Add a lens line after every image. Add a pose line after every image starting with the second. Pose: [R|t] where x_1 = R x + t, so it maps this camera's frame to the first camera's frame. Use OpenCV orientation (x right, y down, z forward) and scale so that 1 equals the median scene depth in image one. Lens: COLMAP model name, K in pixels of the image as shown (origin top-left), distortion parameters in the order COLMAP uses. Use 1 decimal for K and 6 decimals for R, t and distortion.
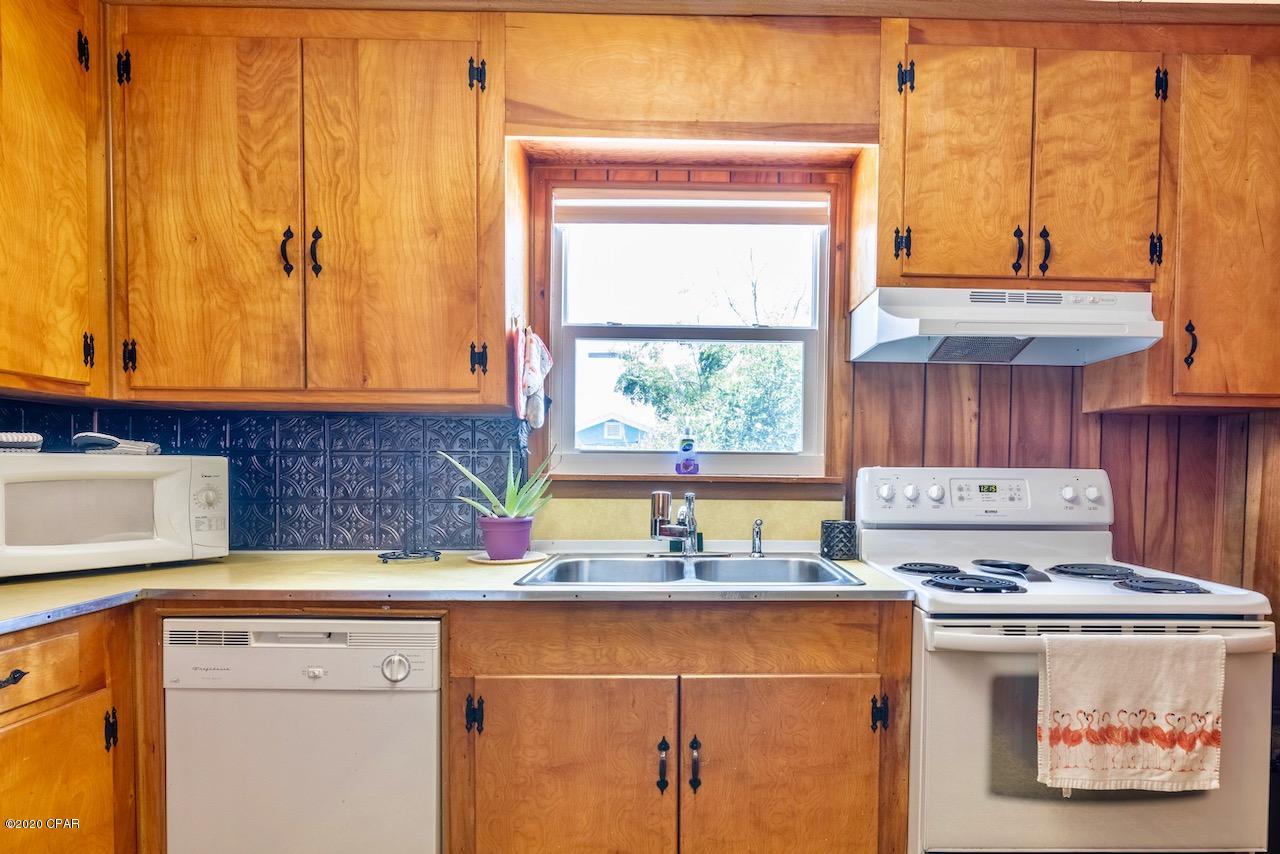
lens RADIAL K [[685.5, 0, 692.8], [0, 685.5, 490.9], [0, 0, 1]] dist [-0.009869, 0.006687]
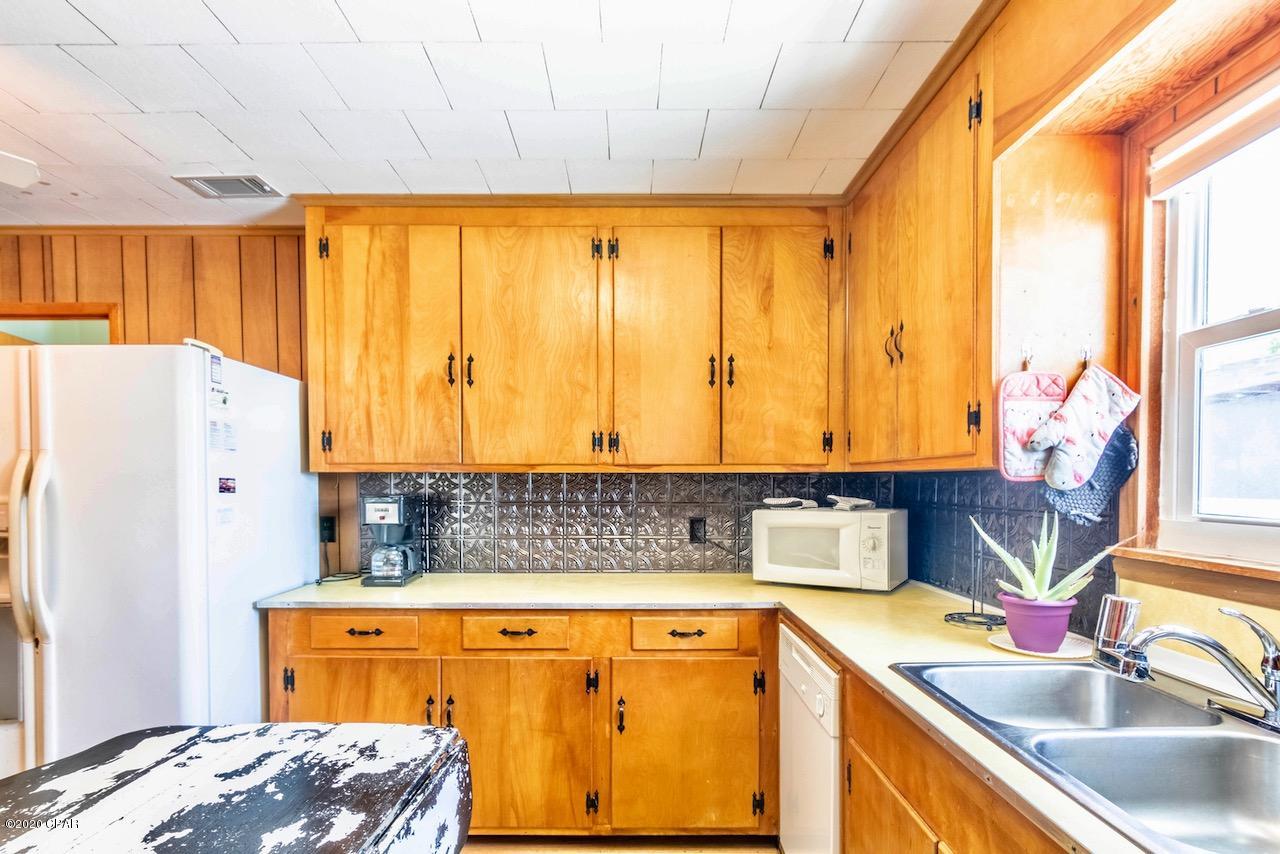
lens RADIAL K [[685.5, 0, 632.7], [0, 685.5, 495.0], [0, 0, 1]] dist [-0.009869, 0.006687]
pose [[-0.018943, 0.012288, -0.999745, 0.625098], [-0.026970, 0.999554, 0.012797, -0.091113], [0.999457, 0.027206, -0.018603, 0.568441]]
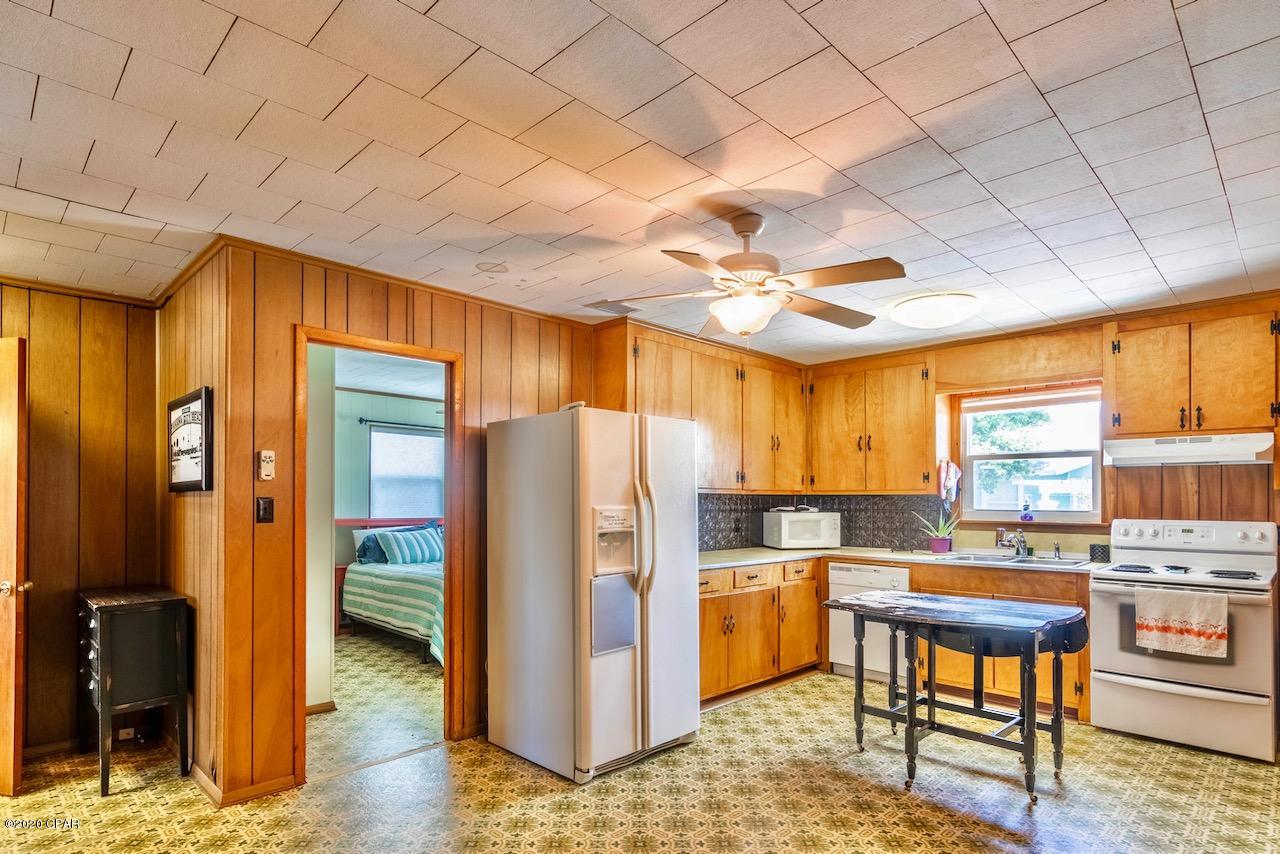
lens RADIAL K [[685.5, 0, 629.6], [0, 685.5, 488.7], [0, 0, 1]] dist [-0.009869, 0.006687]
pose [[0.693353, -0.017565, -0.720384, 0.828378], [-0.017887, 0.998975, -0.041574, -0.016459], [0.720376, 0.041710, 0.692328, -1.726728]]
